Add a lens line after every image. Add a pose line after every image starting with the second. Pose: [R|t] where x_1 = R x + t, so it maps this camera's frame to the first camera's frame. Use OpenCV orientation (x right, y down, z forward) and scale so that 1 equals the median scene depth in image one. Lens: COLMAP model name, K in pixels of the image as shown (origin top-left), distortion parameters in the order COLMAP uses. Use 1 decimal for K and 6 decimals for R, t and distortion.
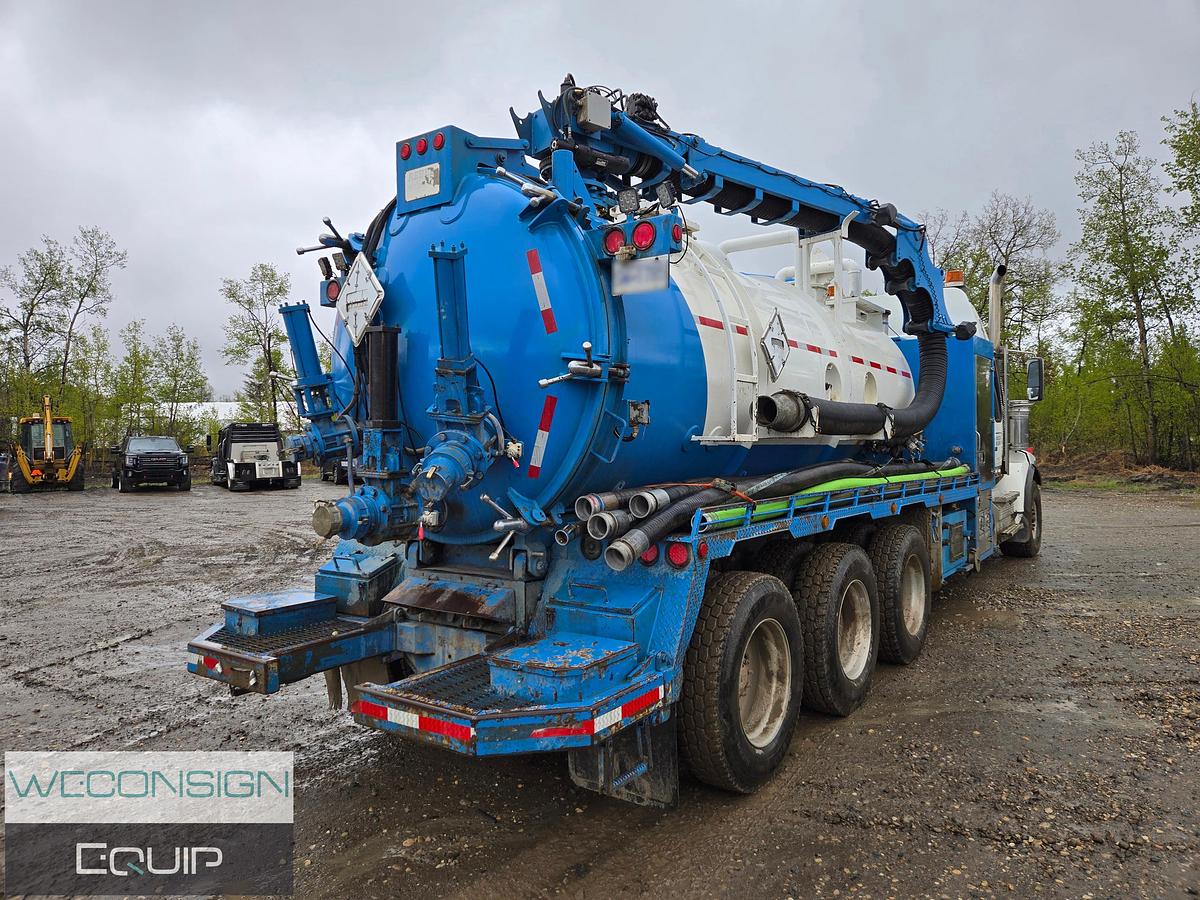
lens RADIAL K [[805.9, 0, 592.9], [0, 805.9, 439.6], [0, 0, 1]] dist [0.073014, -0.051298]
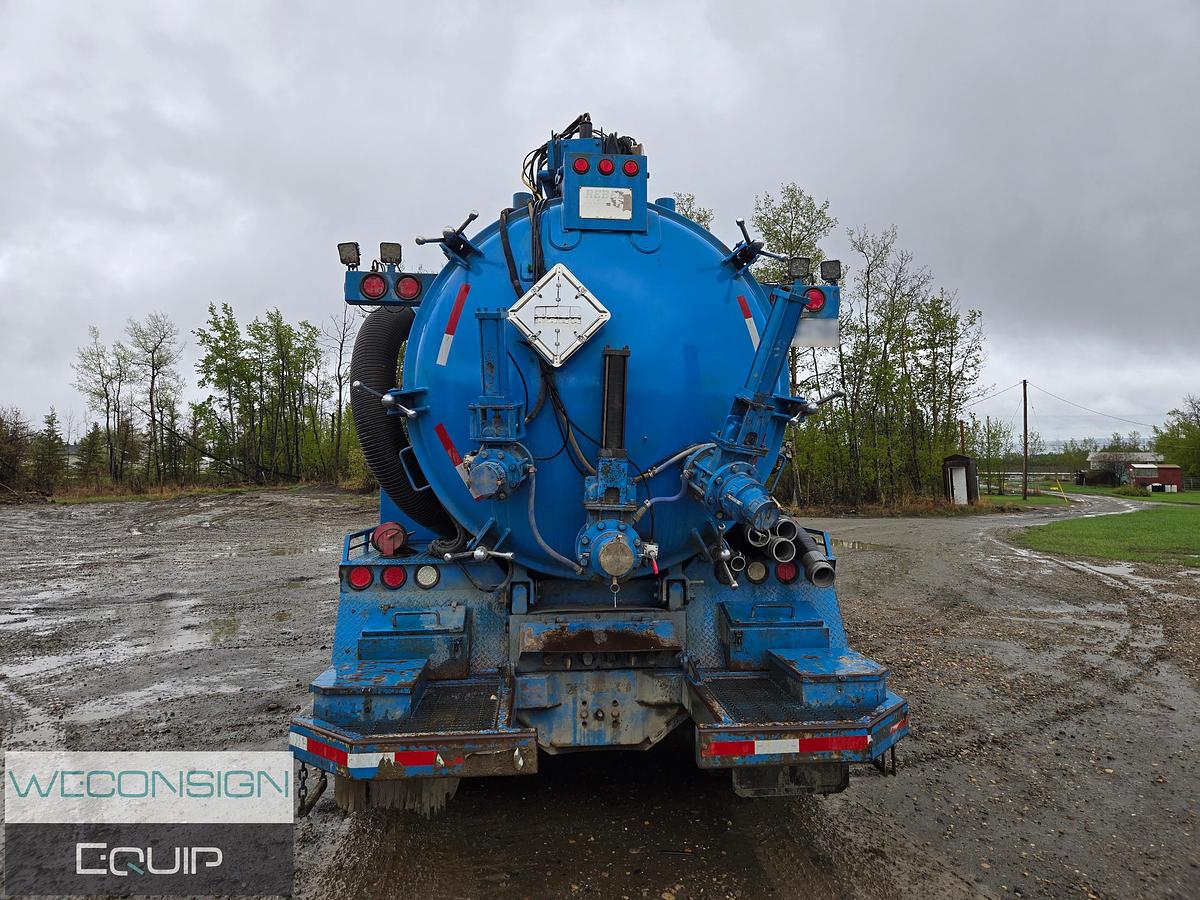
lens RADIAL K [[805.9, 0, 592.9], [0, 805.9, 439.6], [0, 0, 1]] dist [0.073014, -0.051298]
pose [[0.744251, 0.039550, 0.666728, -0.891392], [-0.007480, 0.998676, -0.050890, 0.013115], [-0.667858, 0.032888, 0.743561, 0.319305]]
